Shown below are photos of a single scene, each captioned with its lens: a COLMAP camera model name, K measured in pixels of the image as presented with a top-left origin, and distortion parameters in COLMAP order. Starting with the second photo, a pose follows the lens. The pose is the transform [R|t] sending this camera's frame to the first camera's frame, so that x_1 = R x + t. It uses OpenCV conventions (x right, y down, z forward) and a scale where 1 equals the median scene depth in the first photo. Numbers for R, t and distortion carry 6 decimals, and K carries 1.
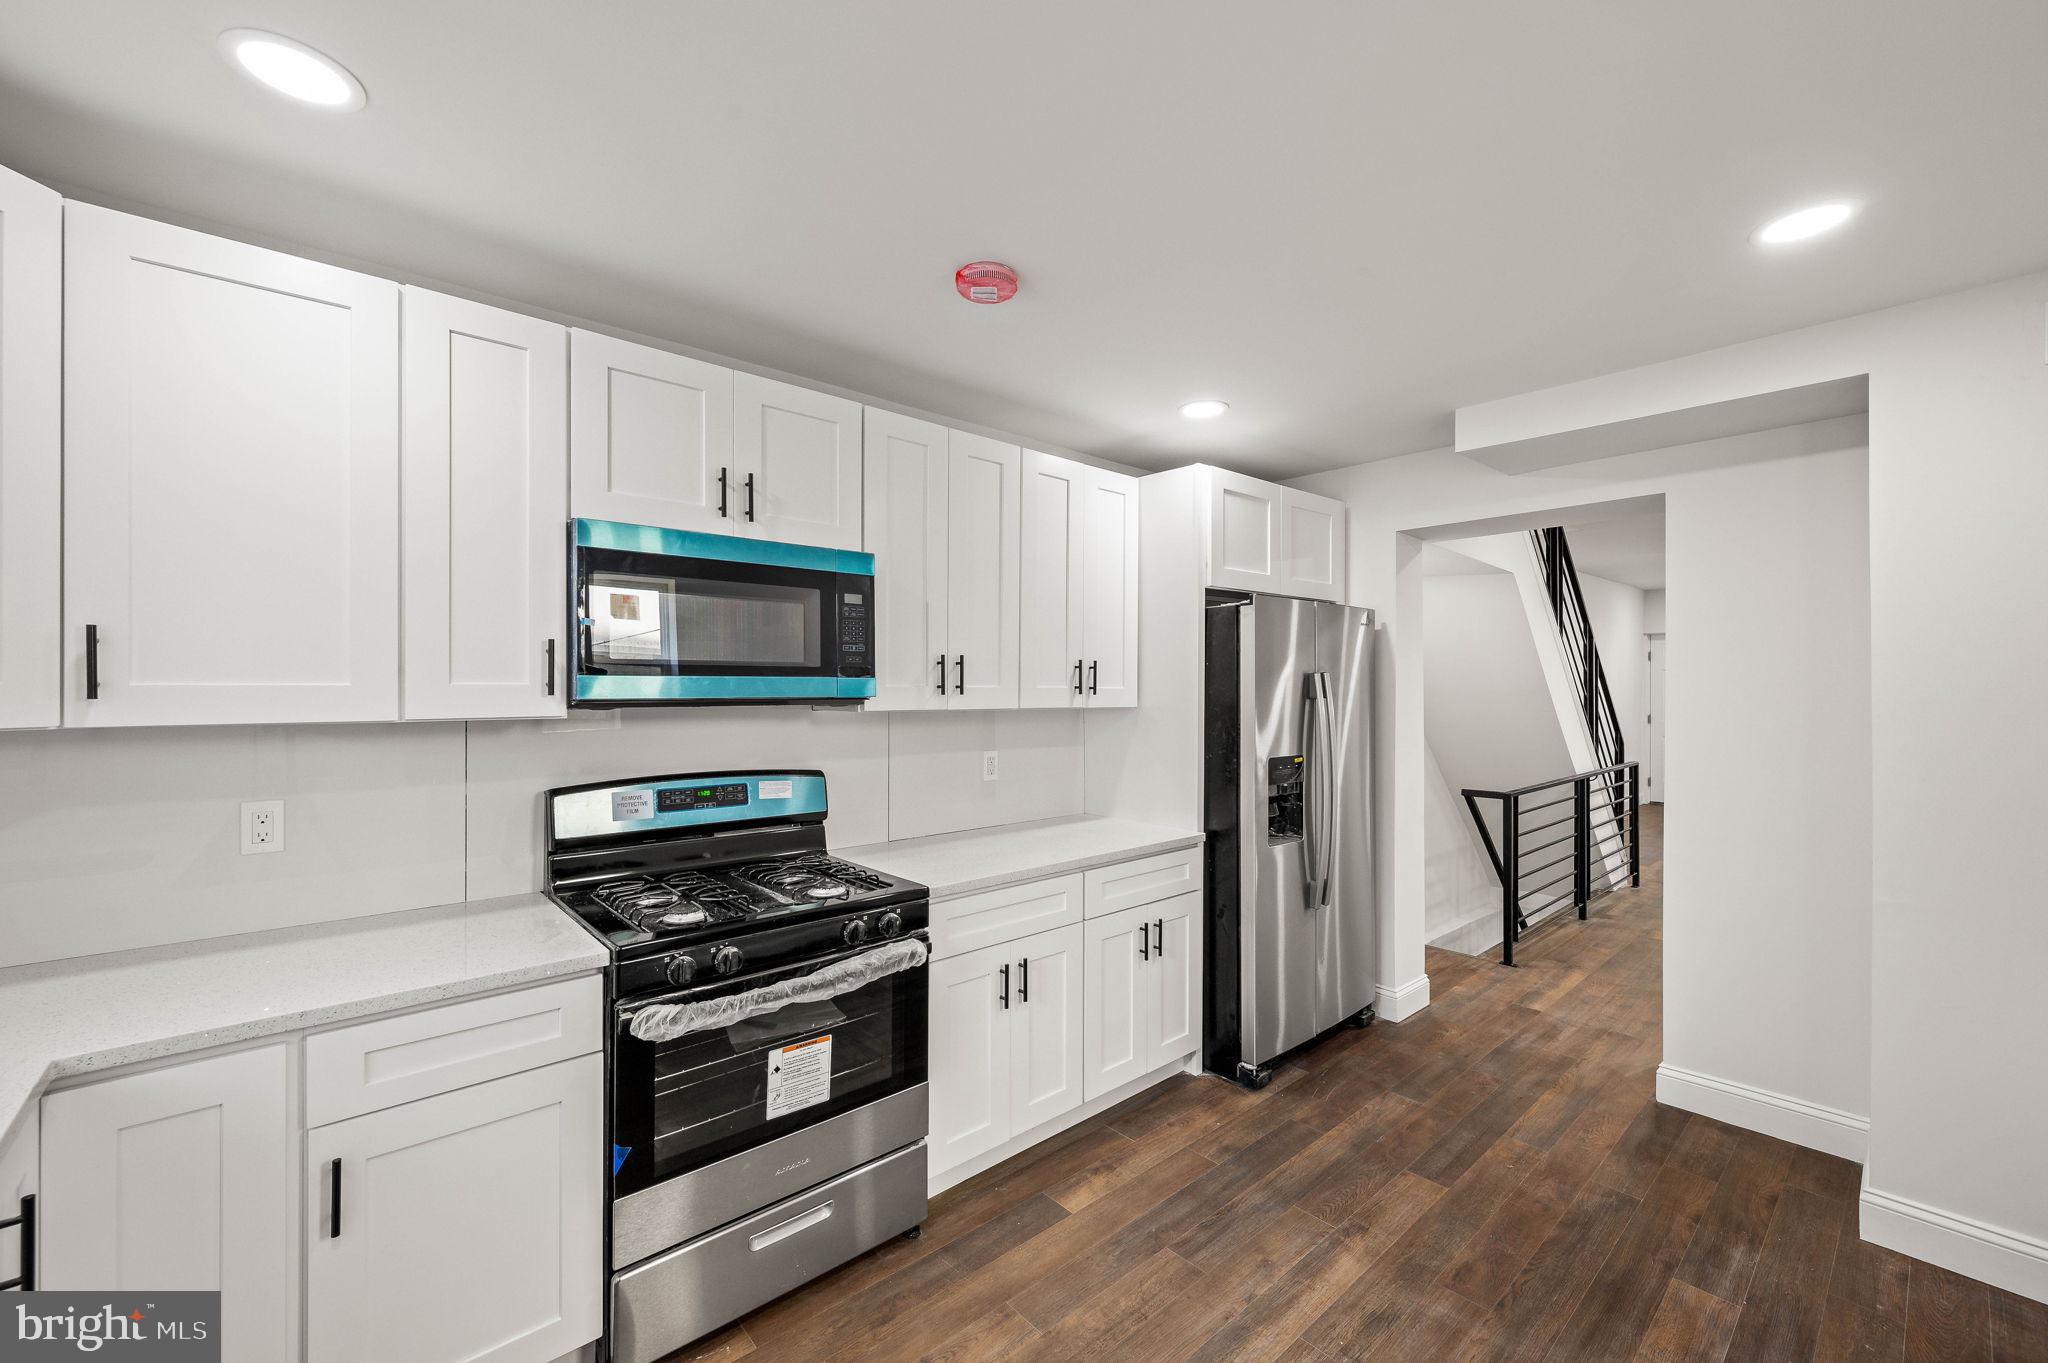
lens RADIAL K [[823.5, 0, 1029.2], [0, 823.5, 686.5], [0, 0, 1]] dist [0.002444, -0.001159]
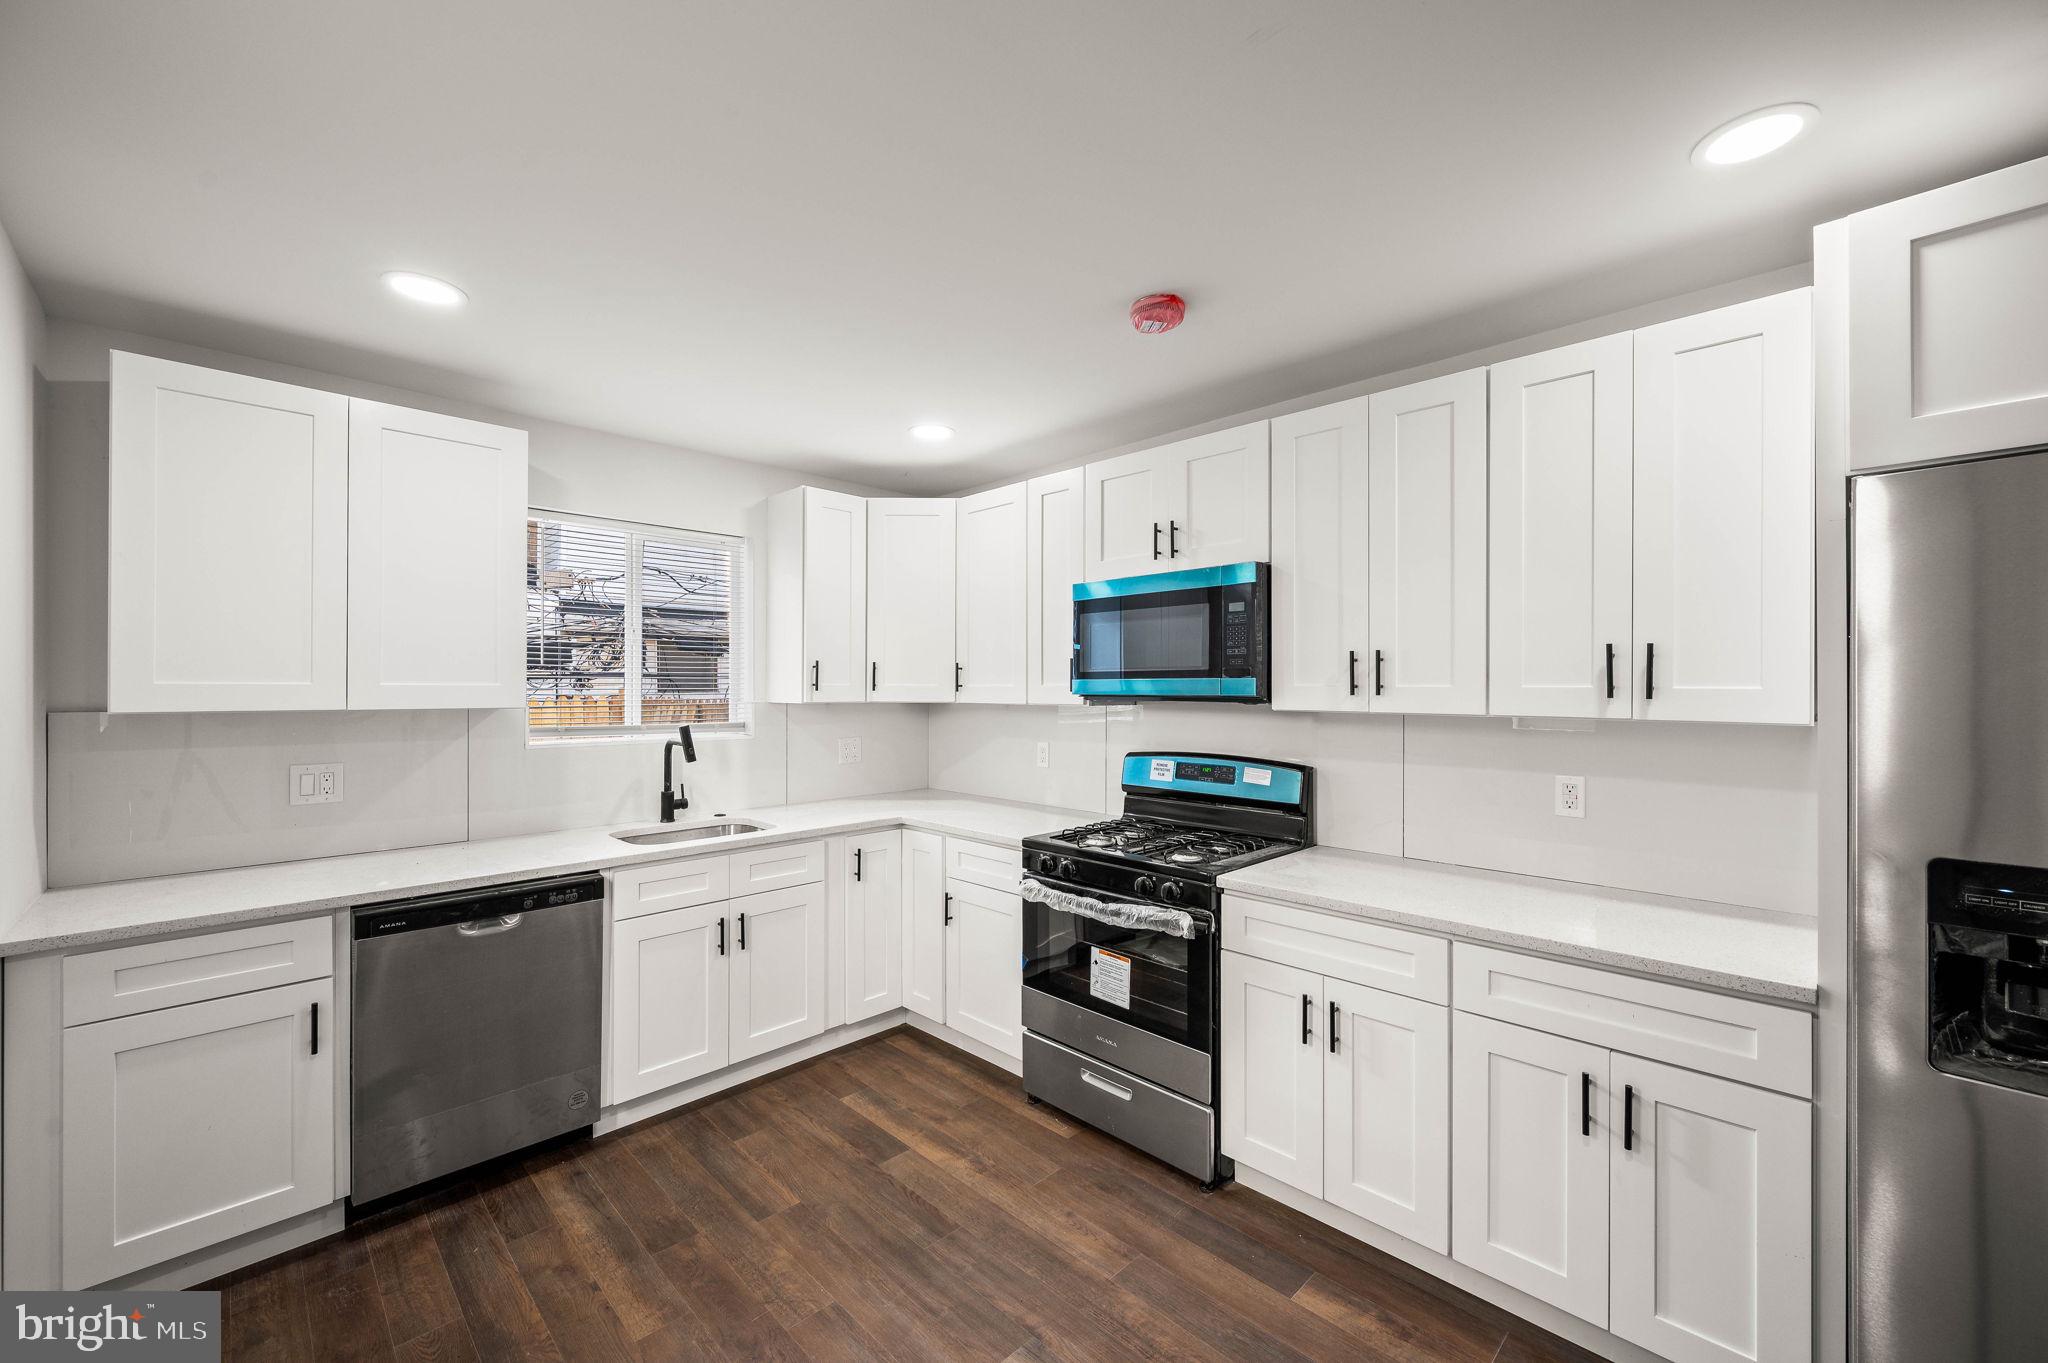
lens RADIAL K [[799.7, 0, 1010.5], [0, 799.7, 684.9], [0, 0, 1]] dist [-0.003042, 0.000111]
pose [[0.048617, -0.003624, -0.998811, 0.853335], [0.000651, 0.999993, -0.003596, 0.001989], [0.998817, -0.000476, 0.048619, 0.653808]]
